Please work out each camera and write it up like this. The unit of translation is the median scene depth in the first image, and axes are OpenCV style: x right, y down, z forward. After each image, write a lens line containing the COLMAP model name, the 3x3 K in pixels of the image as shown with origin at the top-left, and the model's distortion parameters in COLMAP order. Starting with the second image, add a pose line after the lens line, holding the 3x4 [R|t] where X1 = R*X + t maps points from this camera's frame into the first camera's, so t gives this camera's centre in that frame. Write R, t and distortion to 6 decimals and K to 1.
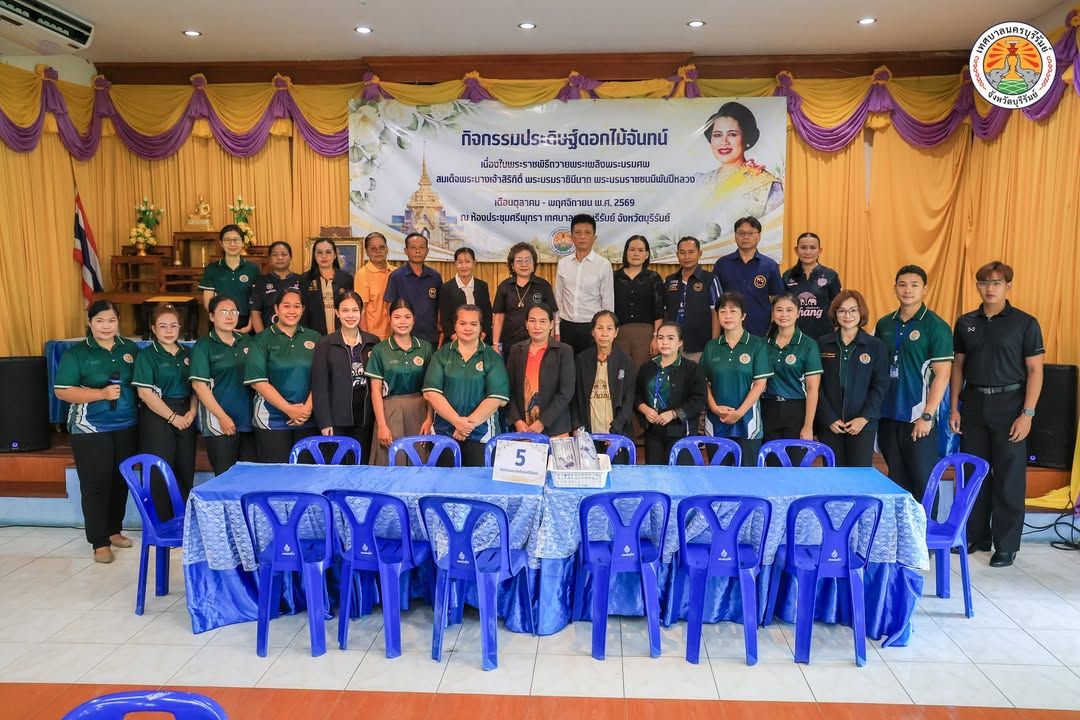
lens RADIAL K [[845.6, 0, 543.6], [0, 845.6, 357.4], [0, 0, 1]] dist [-0.040367, 0.040342]
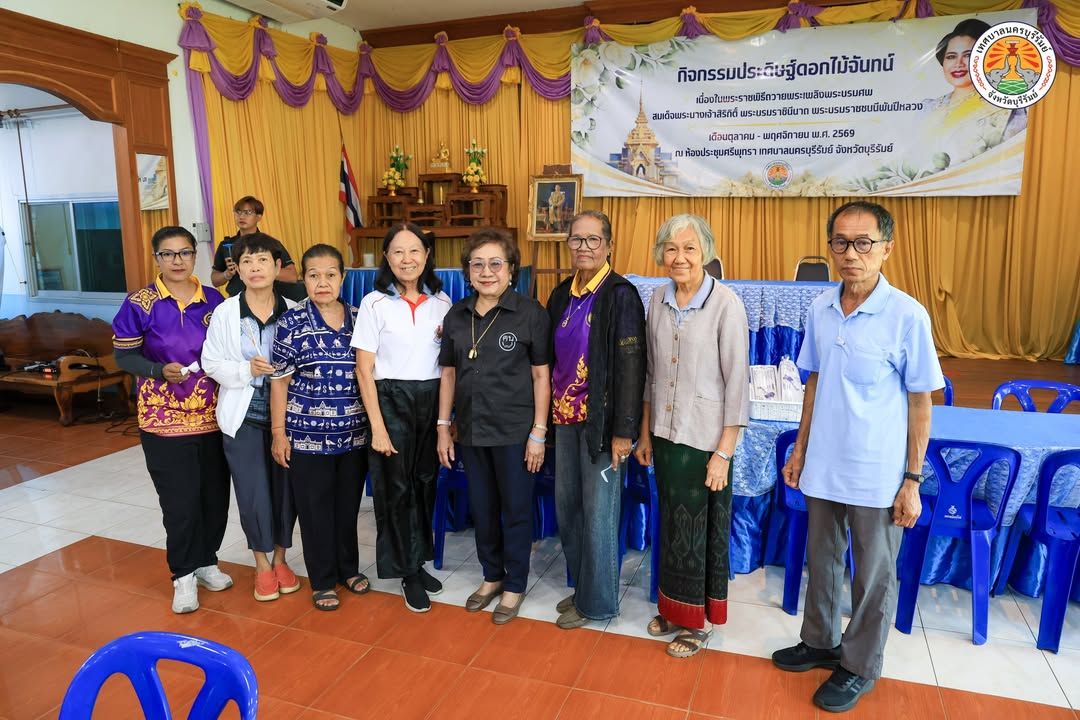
lens RADIAL K [[727.7, 0, 550.9], [0, 727.7, 354.6], [0, 0, 1]] dist [-0.083168, 0.046954]
pose [[0.960307, 0.040651, -0.275968, 0.009182], [-0.020412, 0.996913, 0.075819, 0.015501], [0.278198, -0.067176, 0.958172, 0.101151]]
